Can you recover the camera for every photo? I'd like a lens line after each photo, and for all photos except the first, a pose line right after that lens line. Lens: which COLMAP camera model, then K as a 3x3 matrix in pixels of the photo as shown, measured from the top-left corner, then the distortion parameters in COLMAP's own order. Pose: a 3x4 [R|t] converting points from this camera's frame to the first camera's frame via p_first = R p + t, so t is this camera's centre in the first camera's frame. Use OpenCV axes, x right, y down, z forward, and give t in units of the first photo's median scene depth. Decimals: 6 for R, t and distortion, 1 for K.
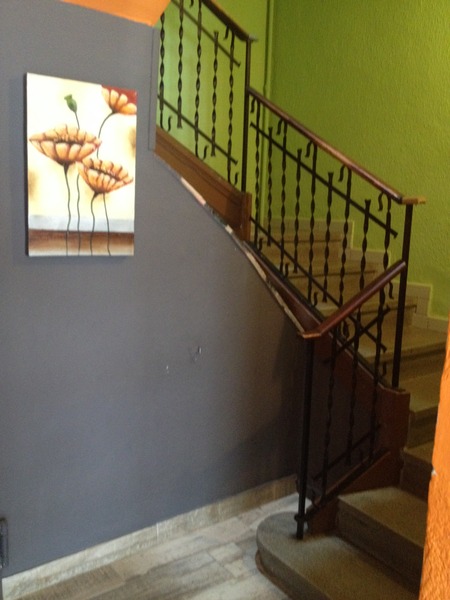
lens RADIAL K [[564.2, 0, 222.4], [0, 564.2, 302.3], [0, 0, 1]] dist [0.157587, -0.362151]
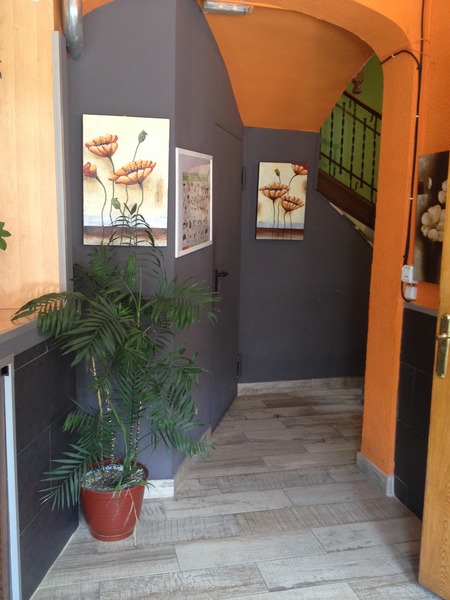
lens RADIAL K [[564.2, 0, 222.4], [0, 564.2, 302.3], [0, 0, 1]] dist [0.157587, -0.362151]
pose [[0.920847, 0.042376, -0.387615, 0.407574], [-0.053627, 0.998394, -0.018250, 0.209818], [0.386219, 0.037592, 0.921641, -1.083634]]
